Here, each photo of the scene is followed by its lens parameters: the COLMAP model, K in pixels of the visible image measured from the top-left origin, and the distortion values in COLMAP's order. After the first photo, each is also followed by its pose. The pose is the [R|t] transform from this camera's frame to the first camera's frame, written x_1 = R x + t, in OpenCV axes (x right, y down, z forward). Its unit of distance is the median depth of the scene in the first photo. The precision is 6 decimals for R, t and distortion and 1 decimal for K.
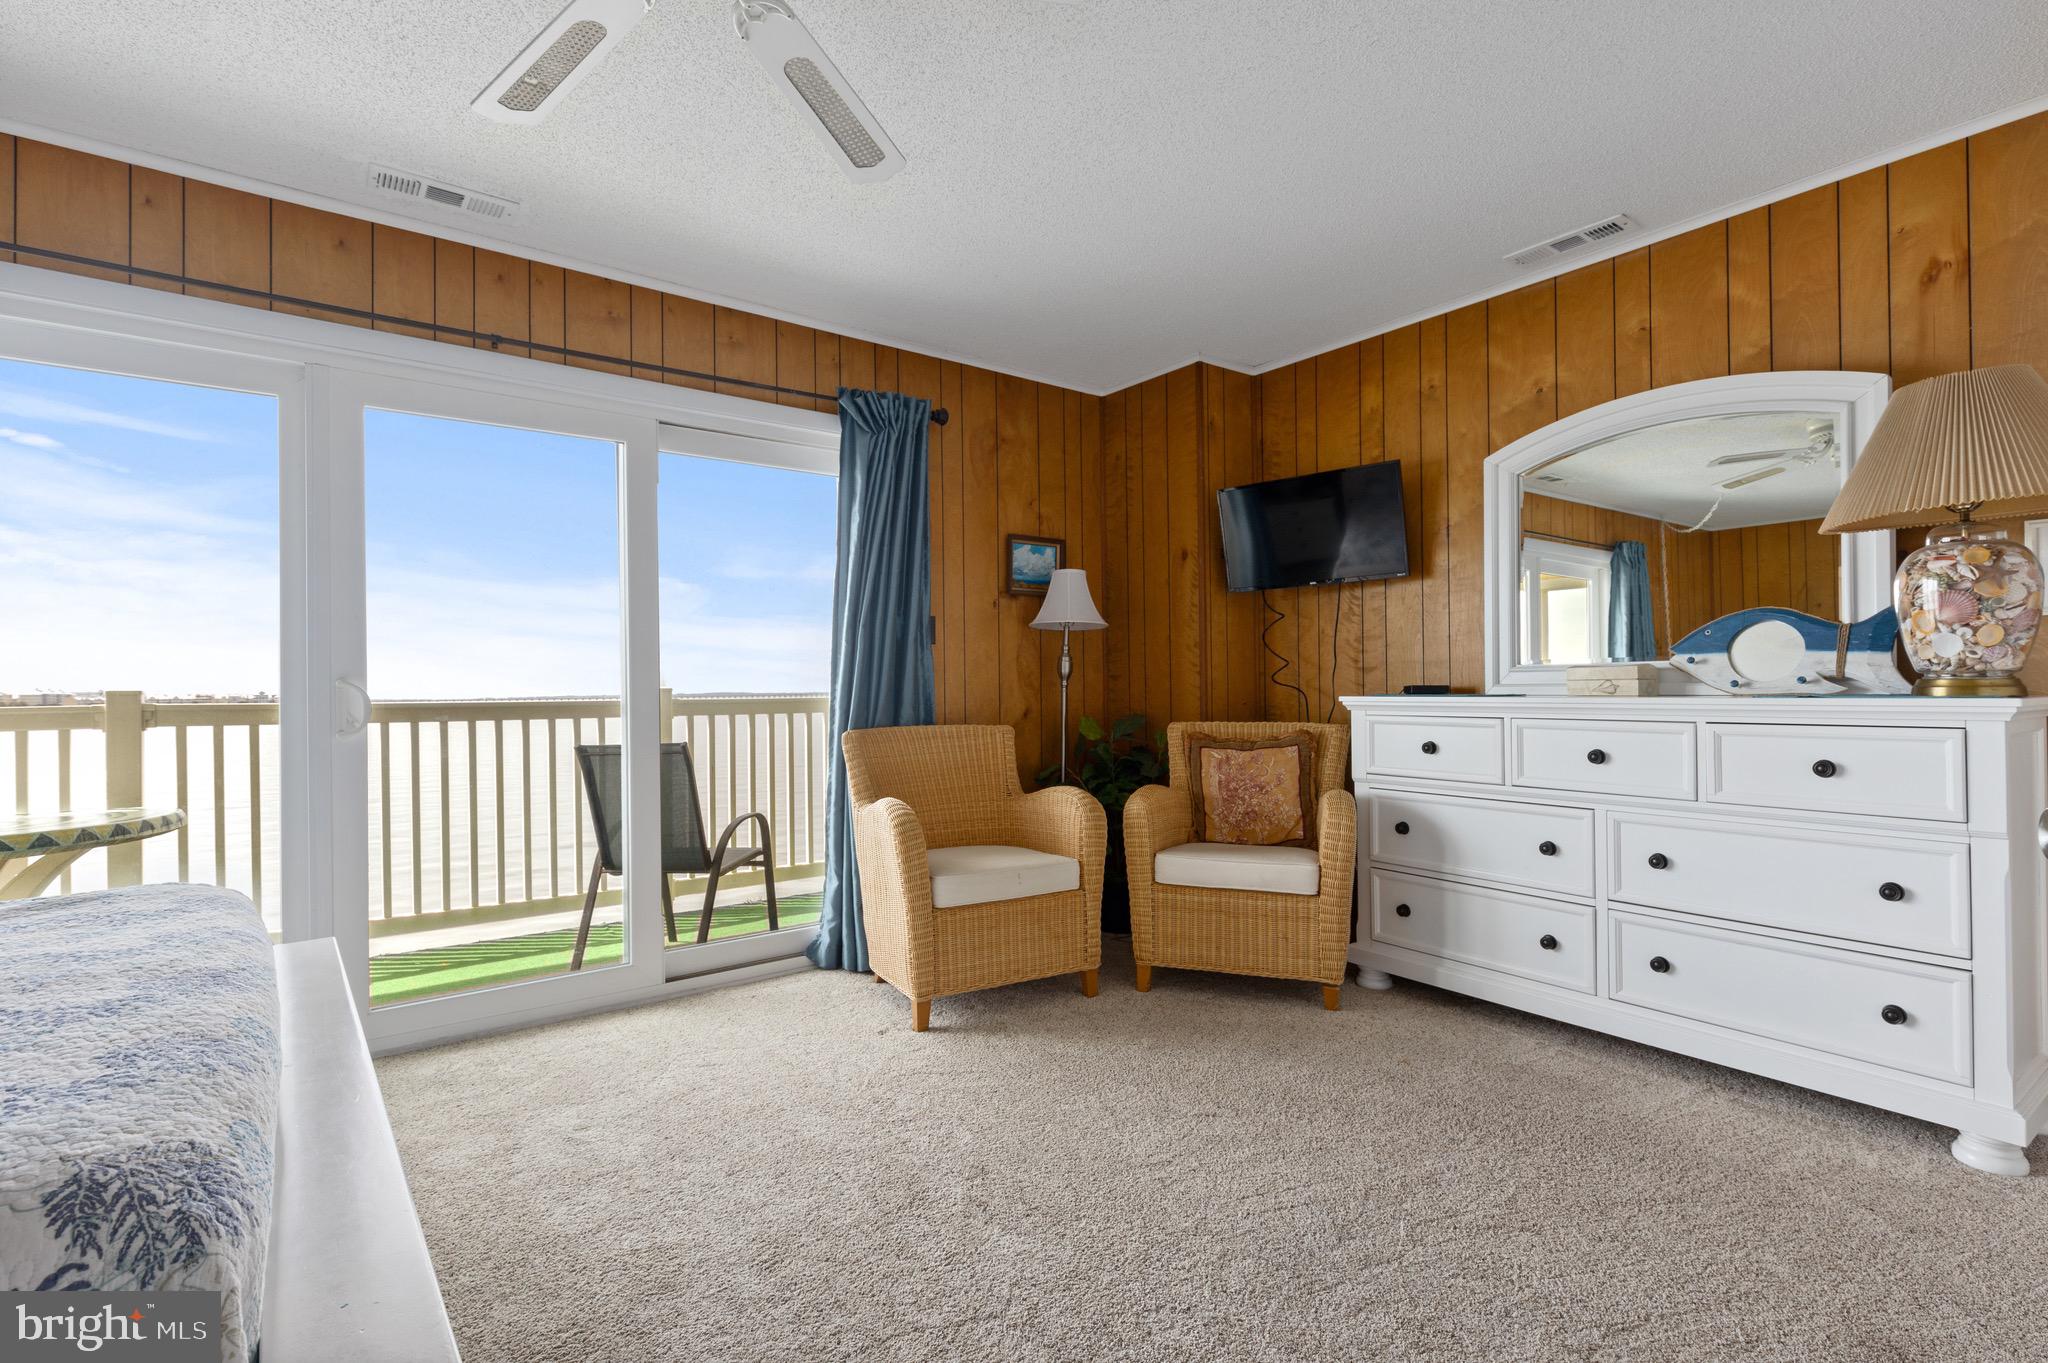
lens RADIAL K [[950.1, 0, 1028.6], [0, 950.1, 678.4], [0, 0, 1]] dist [0.002845, -0.000542]
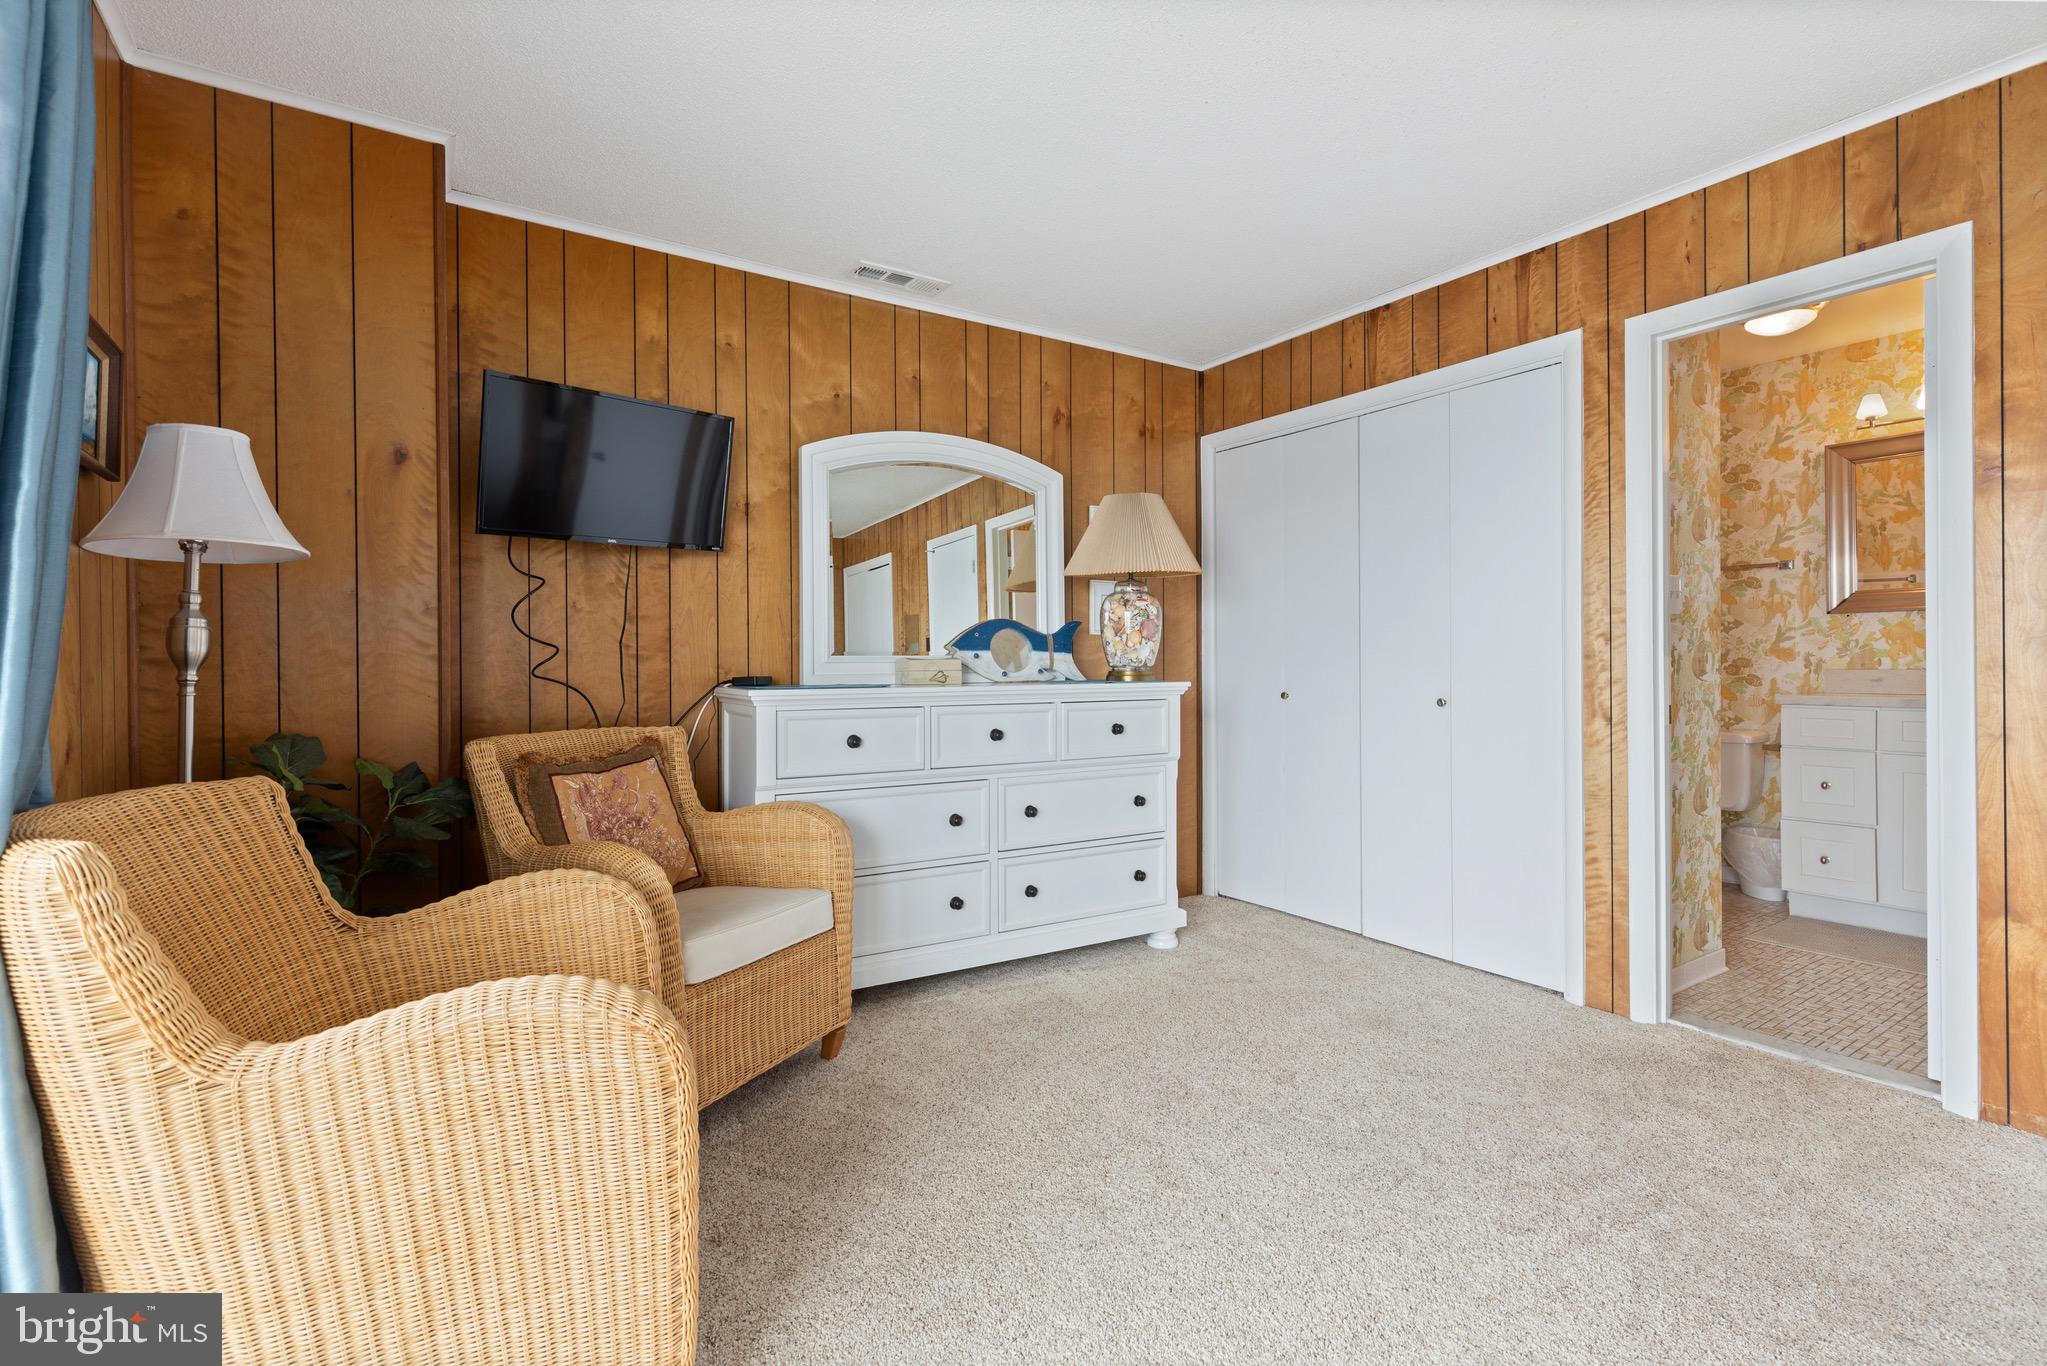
lens RADIAL K [[949.6, 0, 989.8], [0, 949.6, 662.0], [0, 0, 1]] dist [0.002845, -0.000542]
pose [[0.077062, 0.007574, 0.996998, -0.493588], [-0.005959, 0.999957, -0.007136, -0.001275], [-0.997008, -0.005391, 0.077104, 0.748146]]
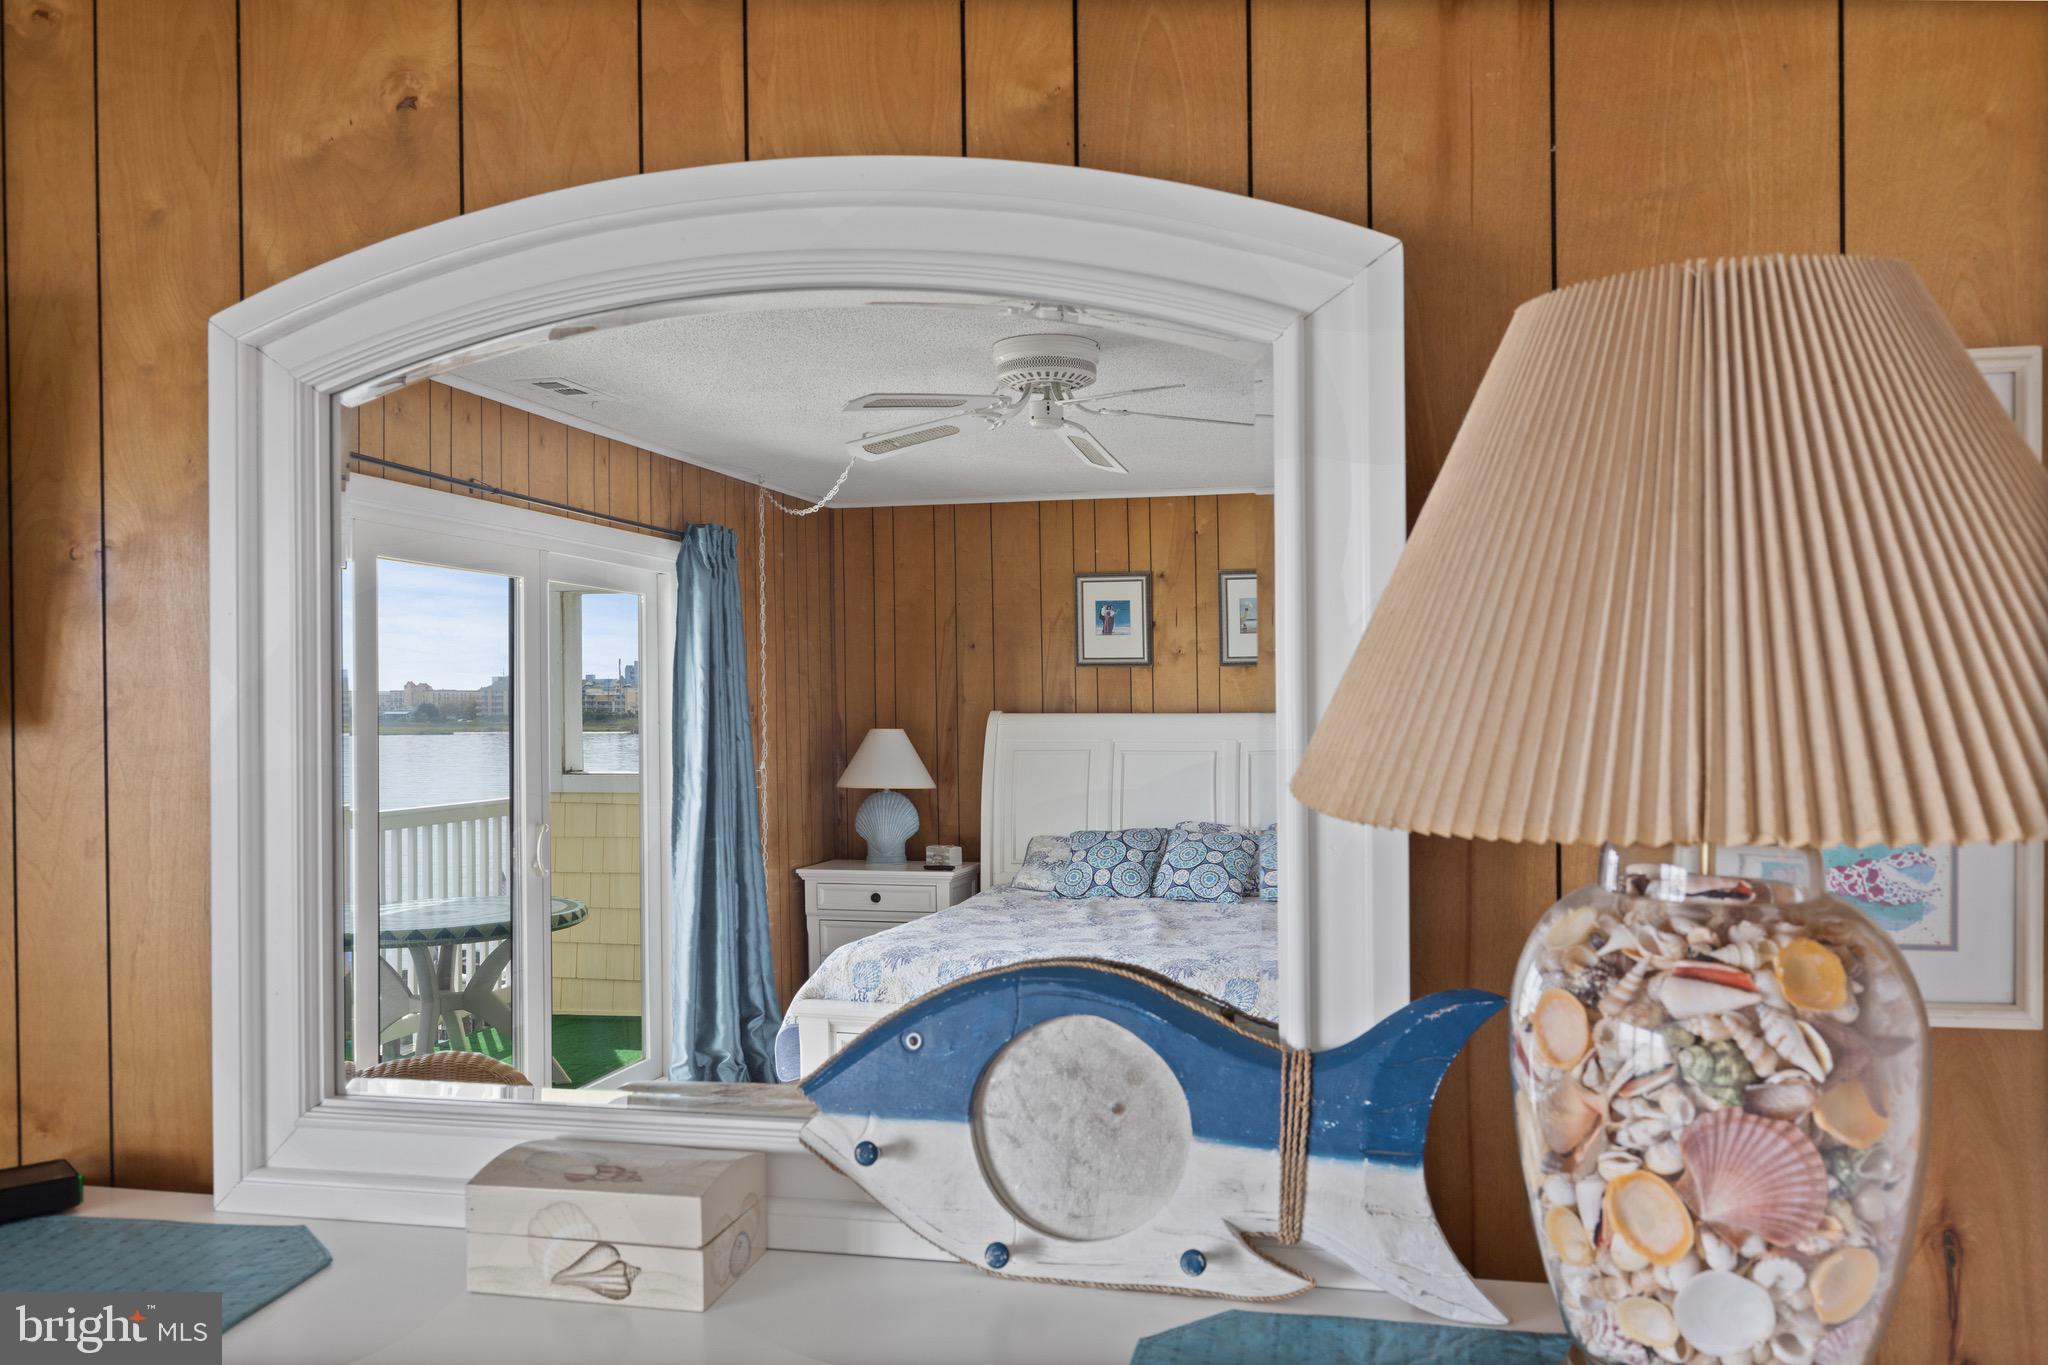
lens RADIAL K [[1533.8, 0, 1032.5], [0, 1533.8, 671.6], [0, 0, 1]] dist [-0.005567, 0.002510]
pose [[0.721051, -0.001456, 0.692880, 0.356350], [-0.002989, 0.999982, 0.005212, -0.137729], [-0.692875, -0.005830, 0.721034, 0.544819]]
